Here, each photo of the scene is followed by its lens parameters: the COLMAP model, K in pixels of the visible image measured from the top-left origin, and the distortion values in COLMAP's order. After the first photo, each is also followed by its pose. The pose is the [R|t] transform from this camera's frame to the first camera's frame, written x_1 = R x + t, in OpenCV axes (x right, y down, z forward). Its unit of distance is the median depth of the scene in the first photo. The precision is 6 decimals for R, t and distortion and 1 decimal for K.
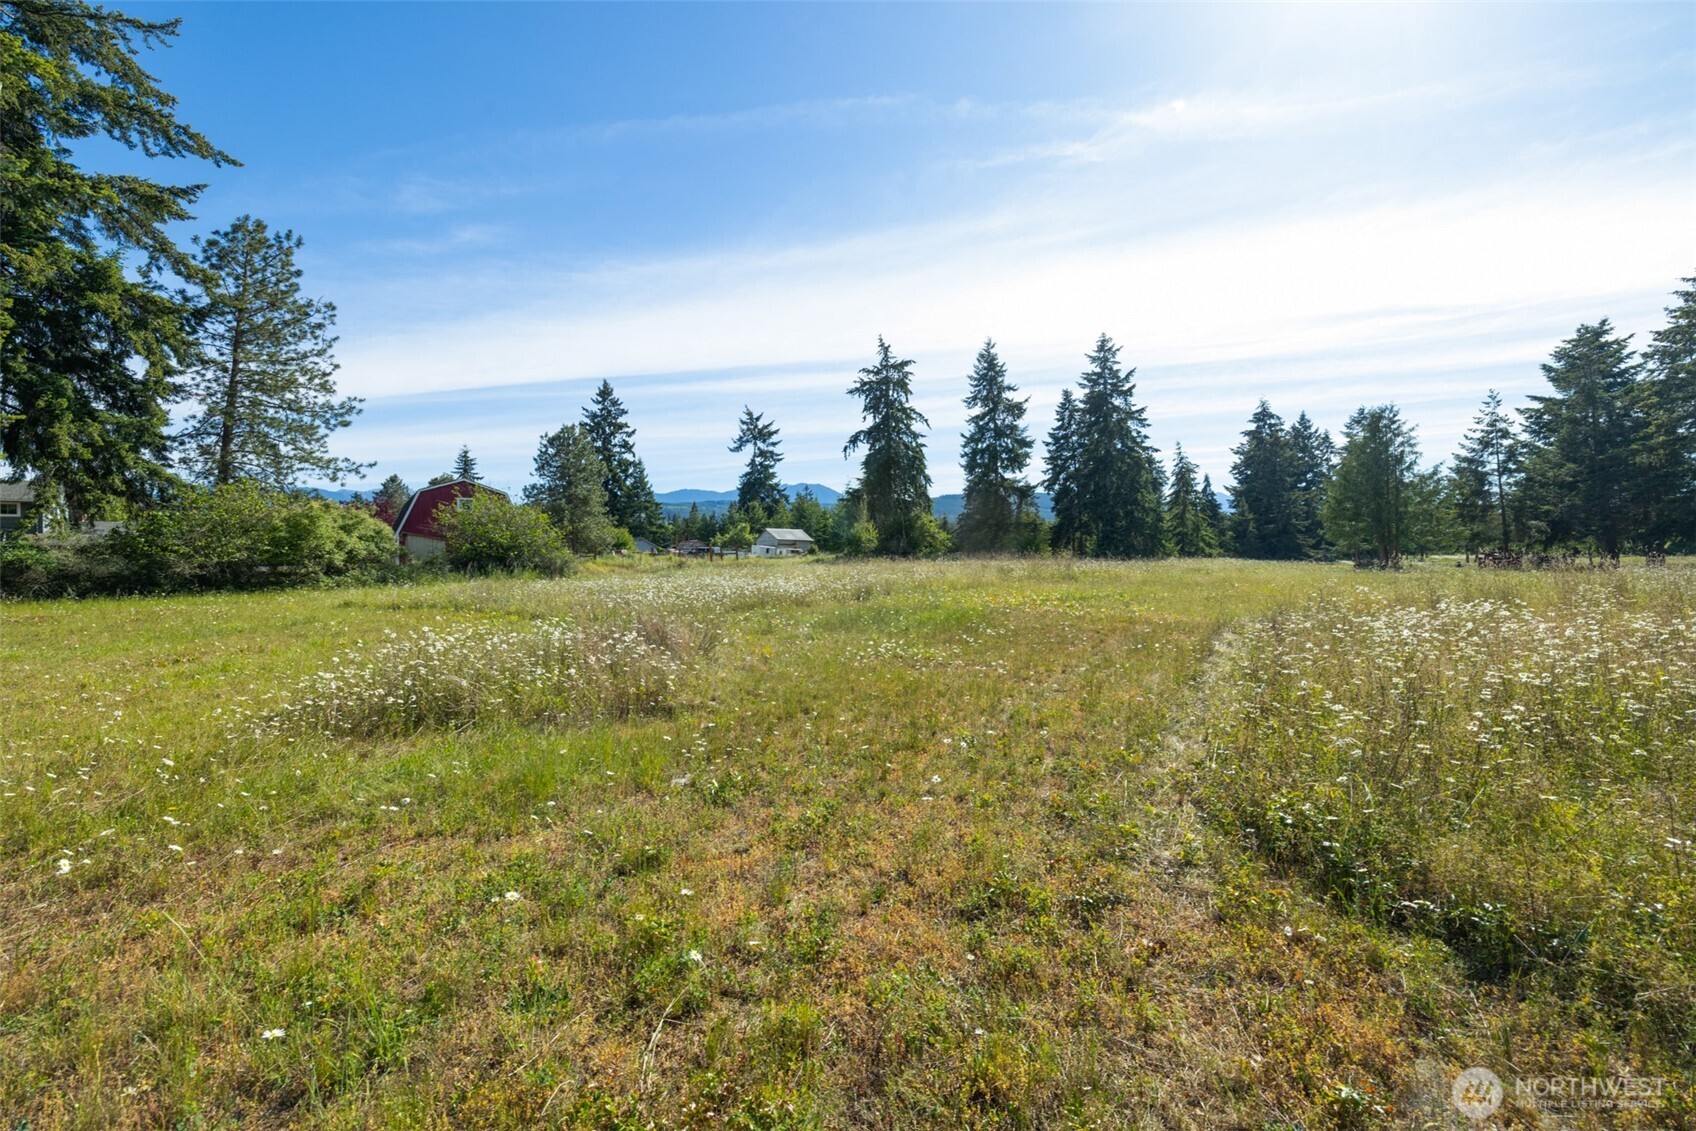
lens RADIAL K [[709.4, 0, 833.8], [0, 709.4, 548.5], [0, 0, 1]] dist [-0.002795, 0.000124]
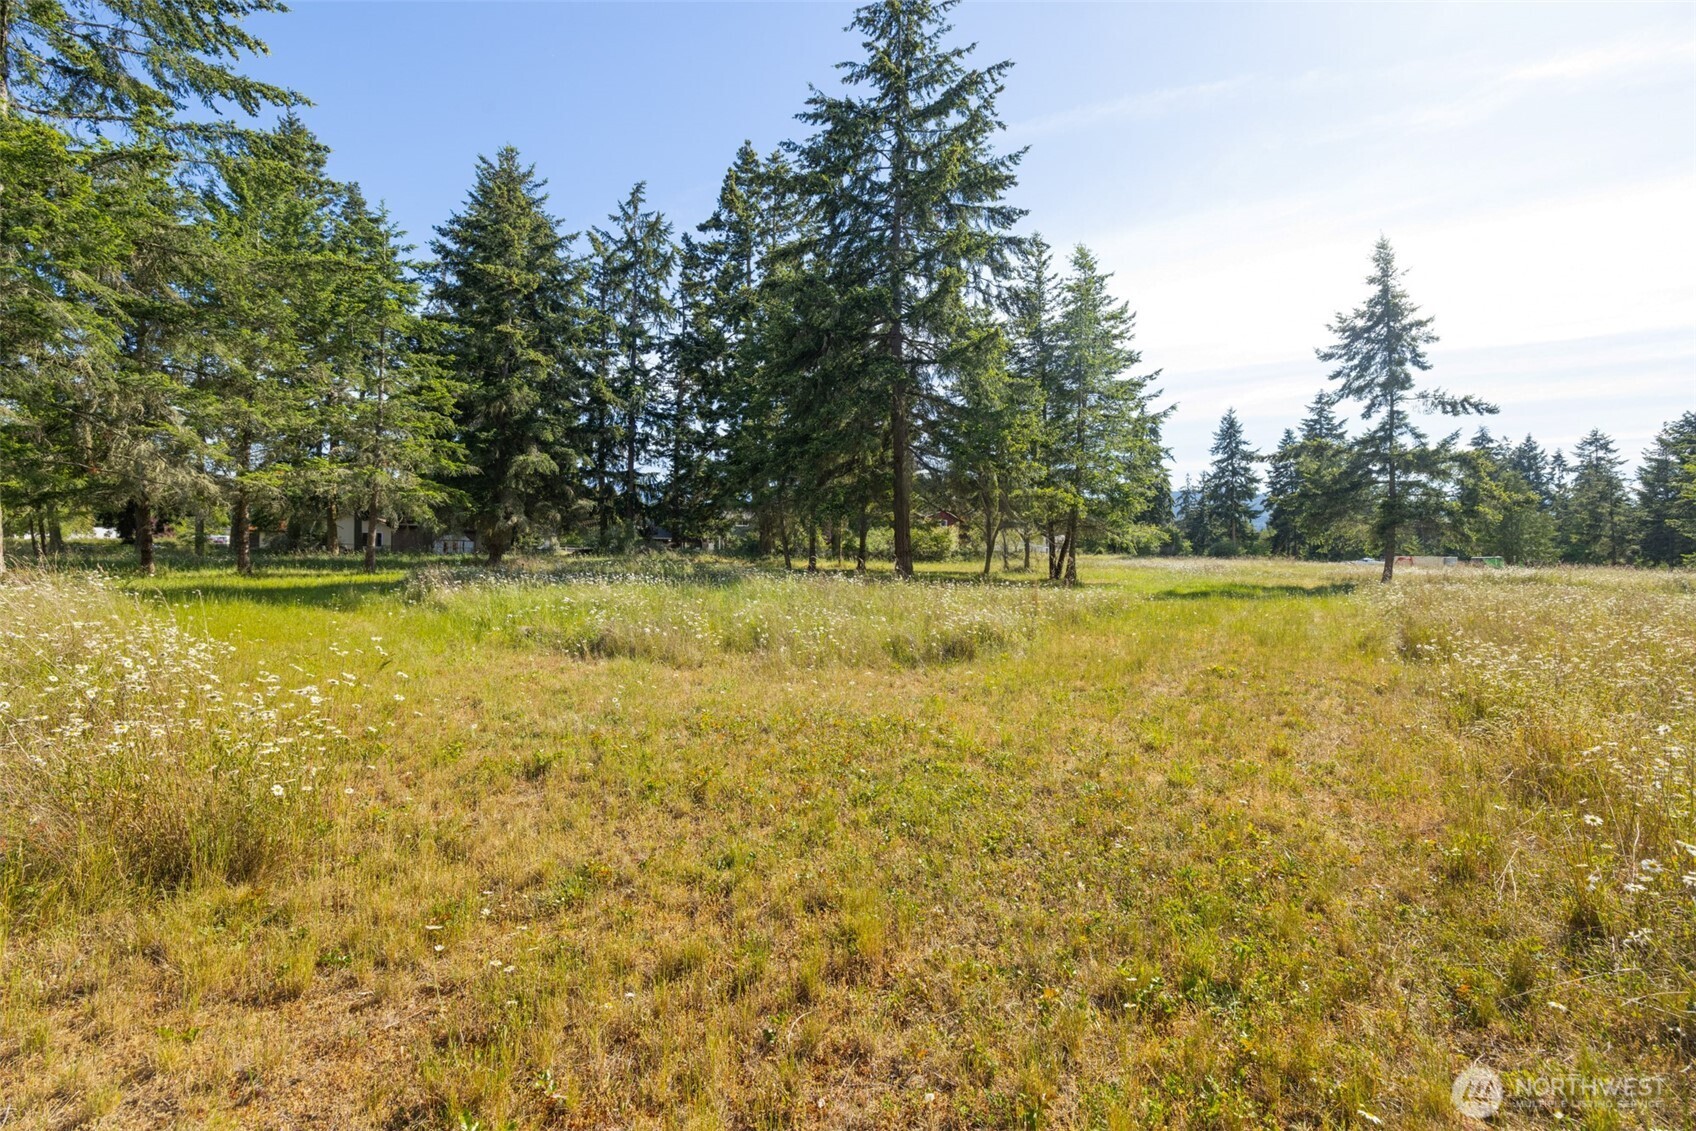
lens RADIAL K [[709.4, 0, 854.6], [0, 709.4, 581.0], [0, 0, 1]] dist [-0.002795, 0.000124]
pose [[0.975362, 0.030580, -0.218482, -0.161957], [-0.021664, 0.998836, 0.043090, 0.009992], [0.219546, -0.037296, 0.974889, -0.472867]]
